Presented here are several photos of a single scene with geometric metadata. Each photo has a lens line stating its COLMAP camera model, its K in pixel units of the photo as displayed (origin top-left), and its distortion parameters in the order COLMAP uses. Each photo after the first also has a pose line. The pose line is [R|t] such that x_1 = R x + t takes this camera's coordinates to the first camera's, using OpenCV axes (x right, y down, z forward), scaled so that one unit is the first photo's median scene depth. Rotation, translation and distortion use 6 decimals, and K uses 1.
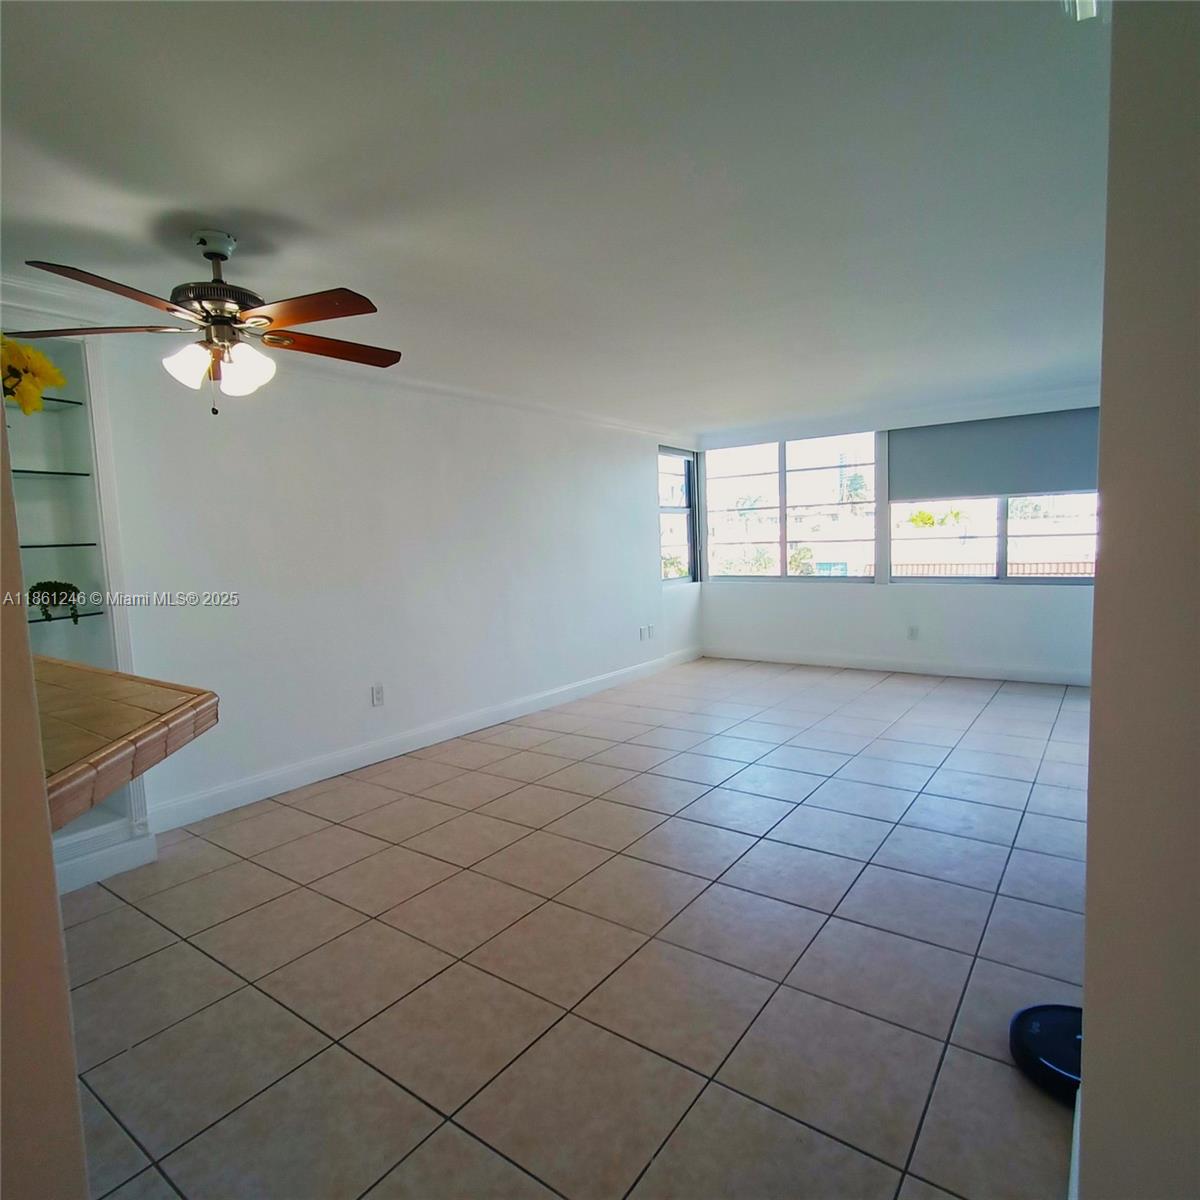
lens RADIAL K [[710.1, 0, 612.4], [0, 710.1, 600.8], [0, 0, 1]] dist [-0.003797, -0.001221]
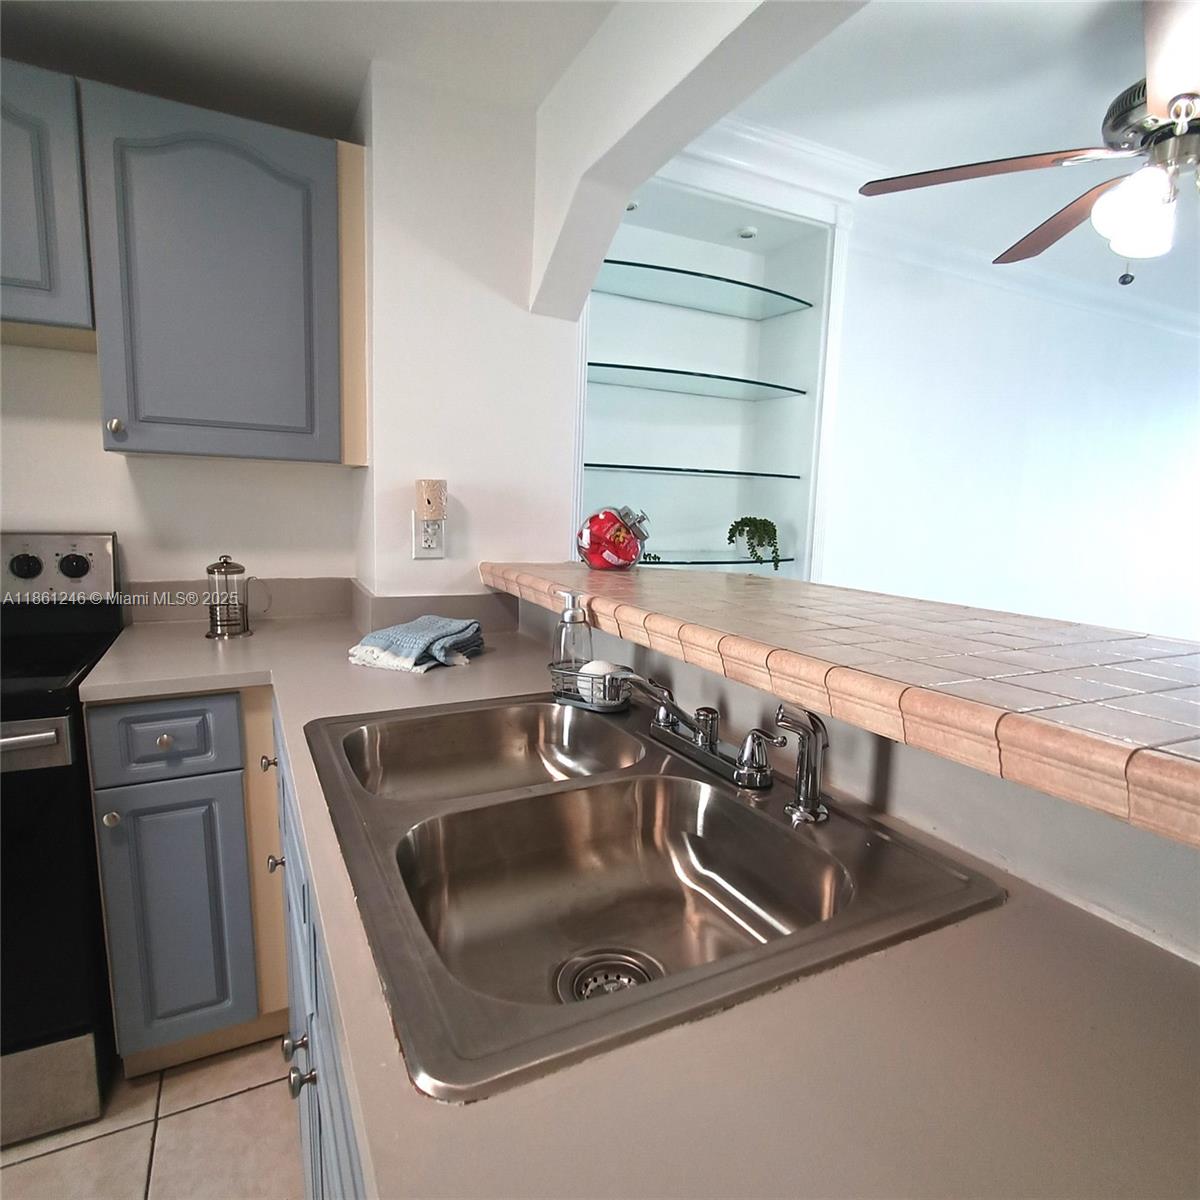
lens RADIAL K [[710.5, 0, 613.9], [0, 710.5, 603.2], [0, 0, 1]] dist [0.006527, 0.001228]
pose [[0.898049, 0.120258, -0.423138, -0.378646], [-0.100689, 0.992564, 0.068395, 0.022459], [0.428217, -0.018817, 0.903480, 0.098354]]
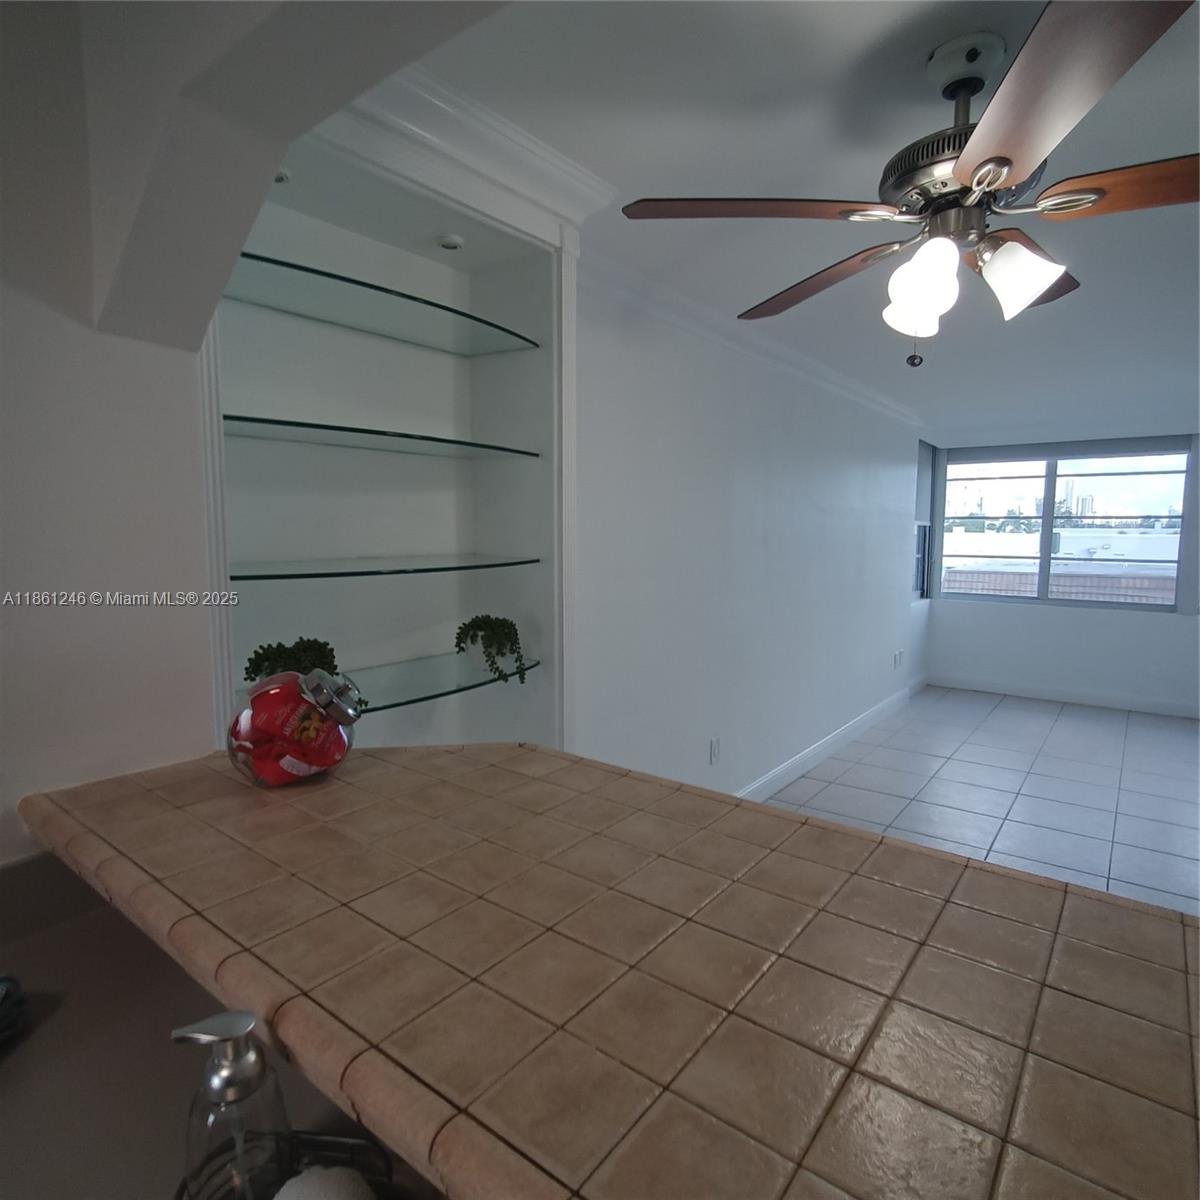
lens RADIAL K [[710.5, 0, 613.9], [0, 710.5, 603.2], [0, 0, 1]] dist [0.006527, 0.001228]
pose [[0.999073, 0.042994, 0.001996, -0.452174], [-0.043027, 0.998839, 0.021657, -0.039372], [-0.001062, -0.021723, 0.999763, 0.229525]]
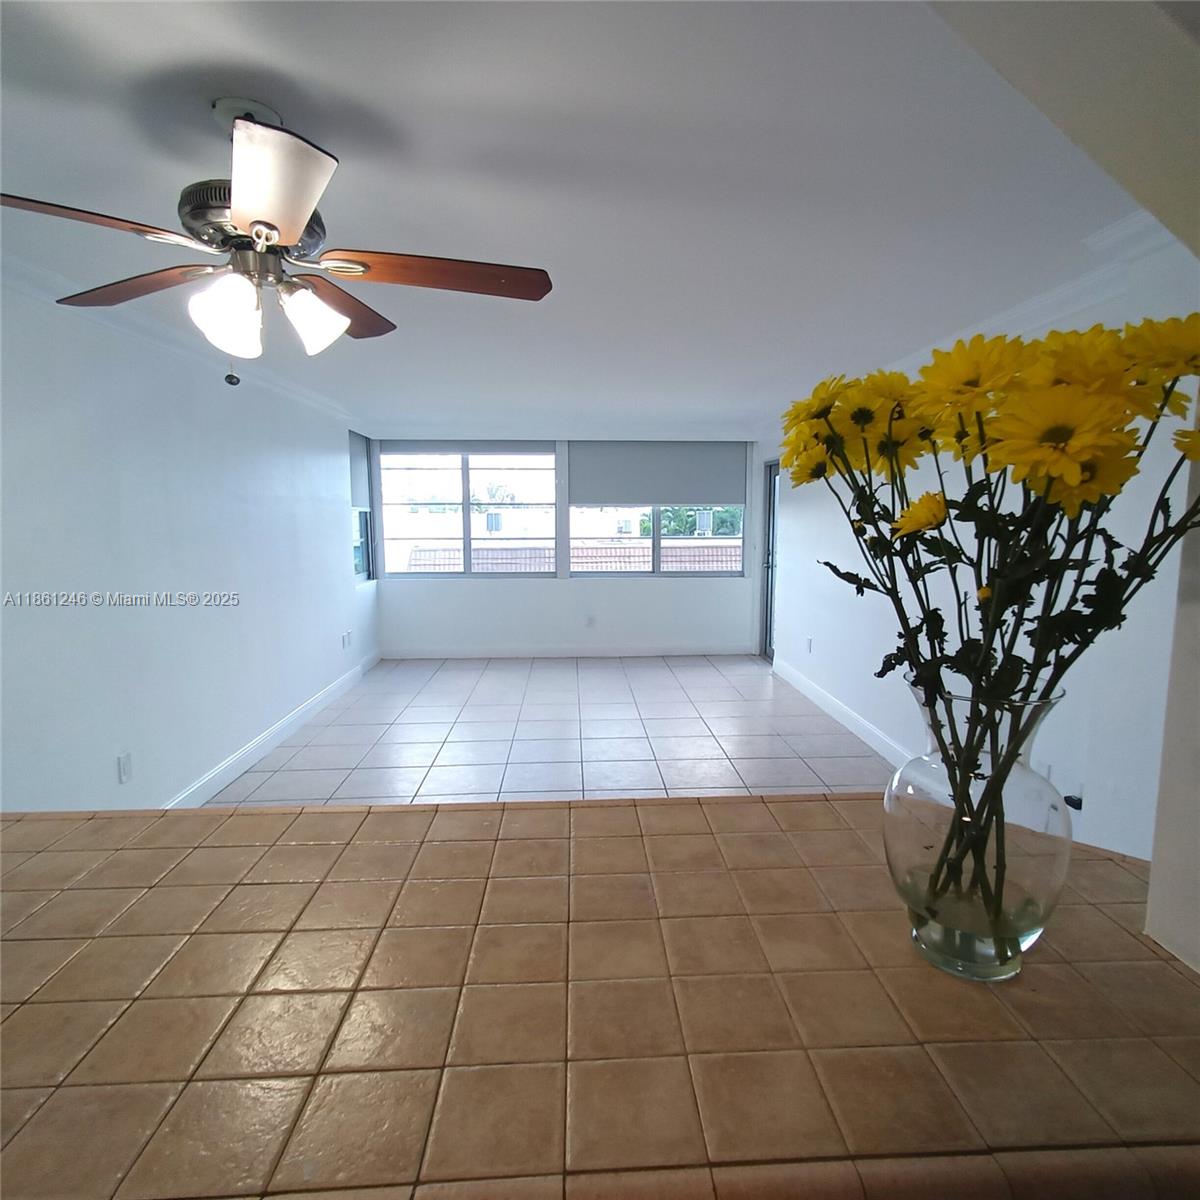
lens RADIAL K [[710.1, 0, 612.4], [0, 710.1, 600.8], [0, 0, 1]] dist [-0.003797, -0.001221]
pose [[0.766536, -0.046073, 0.640547, -0.404785], [0.026708, 0.998847, 0.039883, -0.046830], [-0.641646, -0.013464, 0.766883, 0.155501]]
